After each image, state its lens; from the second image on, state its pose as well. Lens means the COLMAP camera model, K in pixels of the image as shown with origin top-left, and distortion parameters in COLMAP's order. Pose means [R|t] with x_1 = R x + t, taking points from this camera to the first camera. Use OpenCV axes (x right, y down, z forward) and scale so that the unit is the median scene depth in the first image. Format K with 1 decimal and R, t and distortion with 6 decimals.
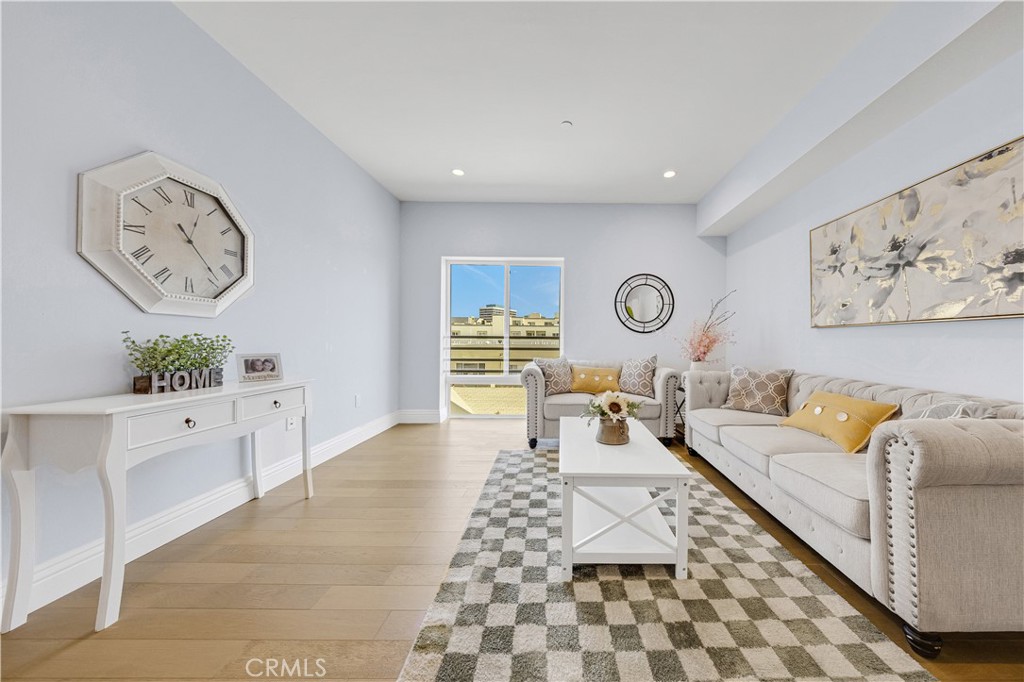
lens RADIAL K [[320.9, 0, 550.8], [0, 320.9, 340.5], [0, 0, 1]] dist [0.000352, -0.000140]
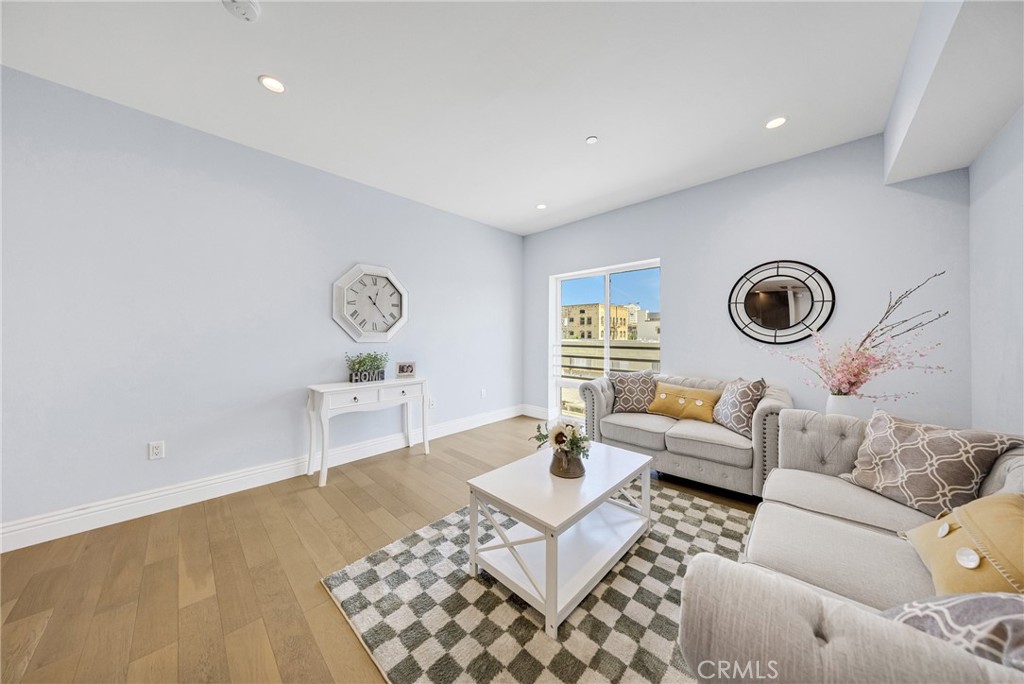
lens RADIAL K [[312.0, 0, 508.7], [0, 312.0, 331.3], [0, 0, 1]] dist [-0.000634, -0.000114]
pose [[0.727172, -0.021469, -0.686120, 0.645472], [0.009208, 0.999726, -0.021523, -0.082994], [0.686394, 0.009333, 0.727170, 0.168236]]
